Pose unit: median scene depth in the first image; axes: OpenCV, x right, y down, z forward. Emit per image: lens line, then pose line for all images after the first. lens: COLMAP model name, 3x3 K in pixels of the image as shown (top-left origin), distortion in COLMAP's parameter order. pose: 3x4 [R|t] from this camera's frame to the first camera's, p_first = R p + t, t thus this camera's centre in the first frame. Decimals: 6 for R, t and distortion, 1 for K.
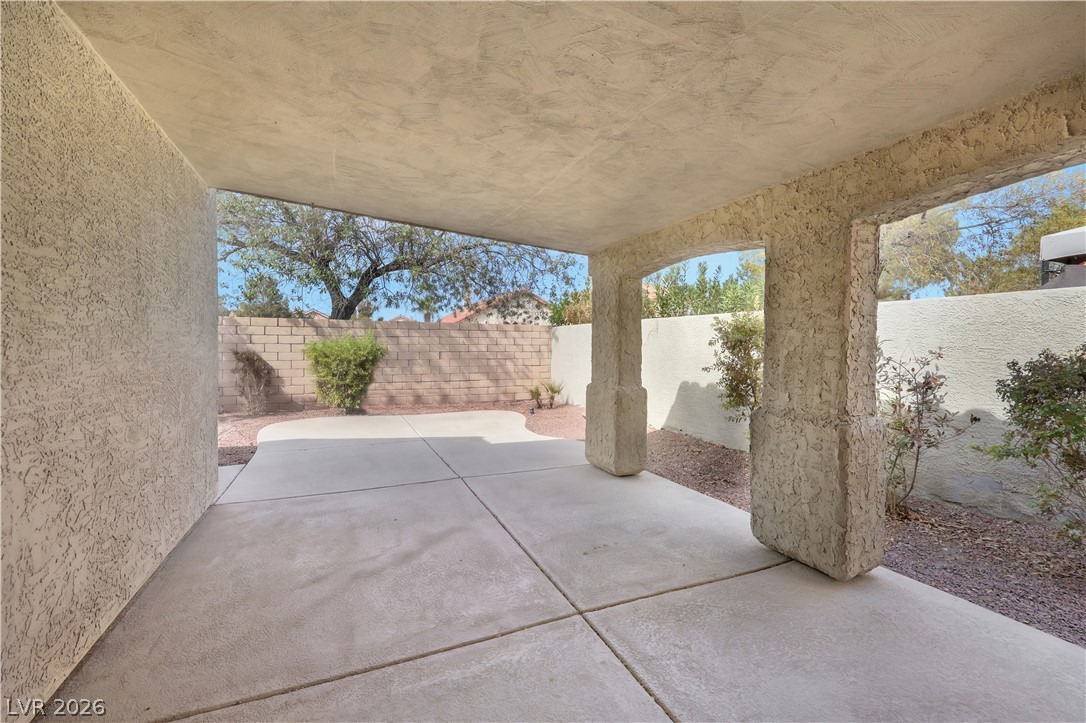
lens RADIAL K [[452.7, 0, 519.0], [0, 452.7, 357.1], [0, 0, 1]] dist [0.013570, 0.000122]
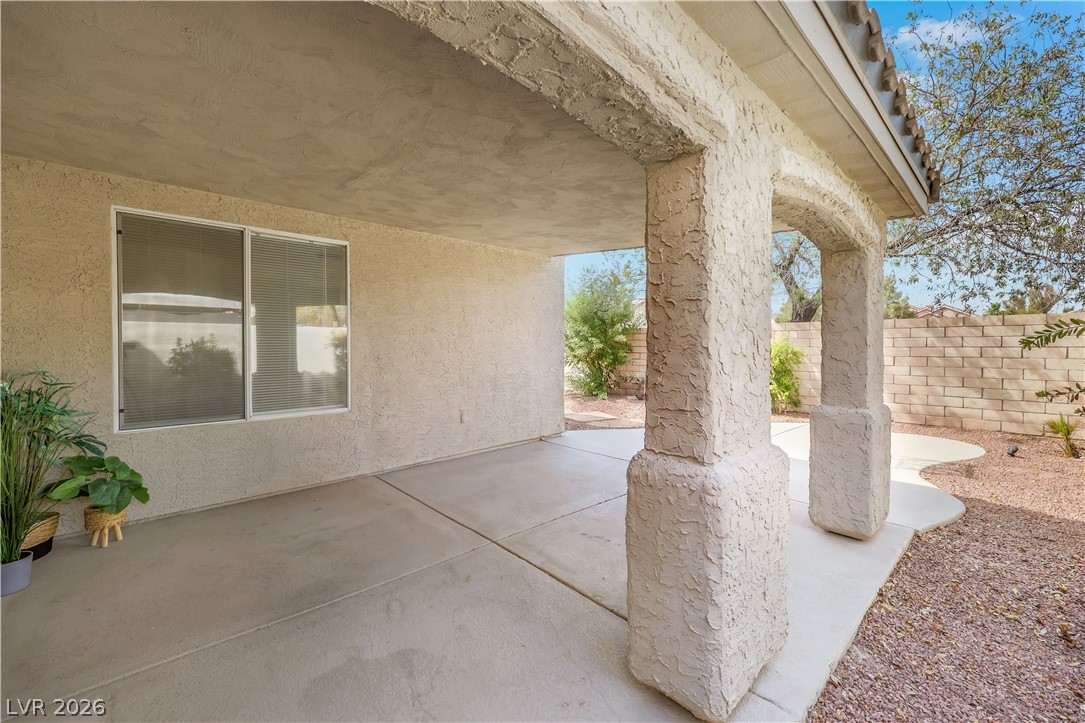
lens RADIAL K [[434.6, 0, 543.2], [0, 434.6, 355.8], [0, 0, 1]] dist [-0.002383, -0.000311]
pose [[0.340768, 0.017025, -0.939993, 1.214705], [-0.025506, 0.999635, 0.008859, -0.011746], [0.939801, 0.020957, 0.341078, 0.588823]]
